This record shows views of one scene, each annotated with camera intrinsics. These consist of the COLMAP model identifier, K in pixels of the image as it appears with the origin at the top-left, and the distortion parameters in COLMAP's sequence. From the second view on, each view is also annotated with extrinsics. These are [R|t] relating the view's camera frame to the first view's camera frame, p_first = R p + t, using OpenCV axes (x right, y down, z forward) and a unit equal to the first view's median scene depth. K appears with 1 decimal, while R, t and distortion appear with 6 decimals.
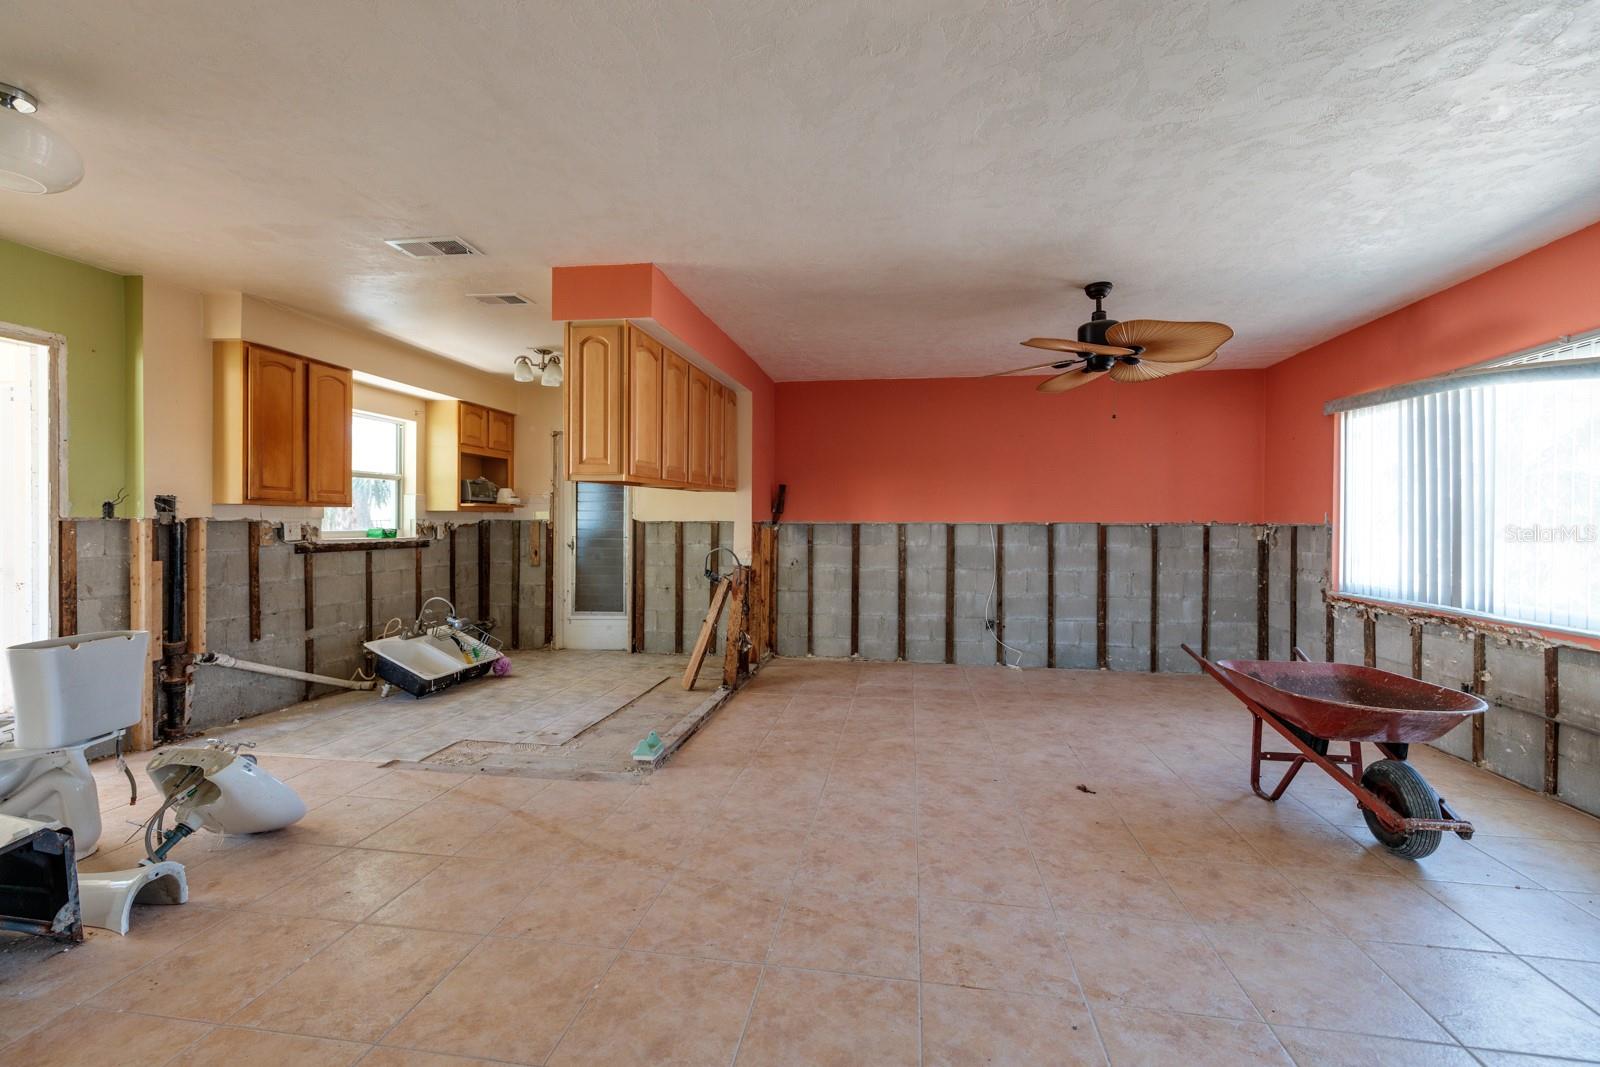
lens RADIAL K [[693.7, 0, 794.9], [0, 693.7, 529.3], [0, 0, 1]] dist [0.002638, -0.000100]
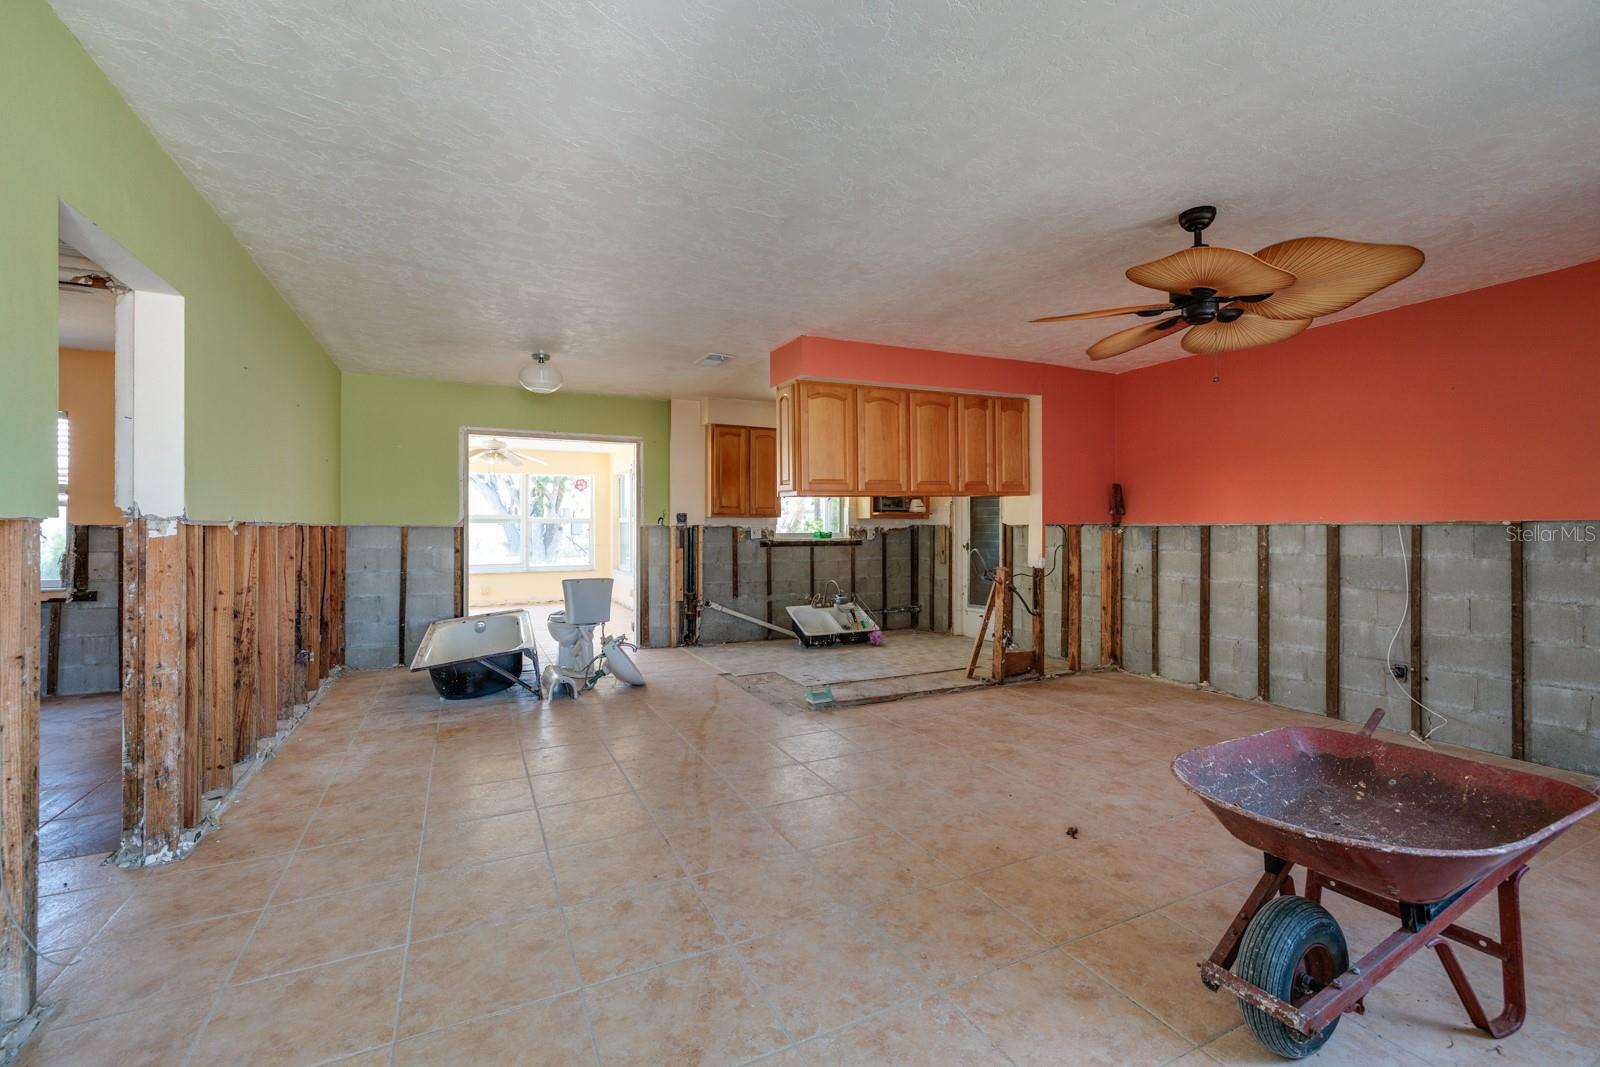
lens RADIAL K [[693.7, 0, 794.9], [0, 693.7, 529.3], [0, 0, 1]] dist [0.002638, -0.000100]
pose [[0.563540, -0.003672, -0.826081, 0.517618], [-0.003470, 0.999971, -0.006812, 0.003927], [0.826082, 0.006705, 0.563511, 0.127339]]
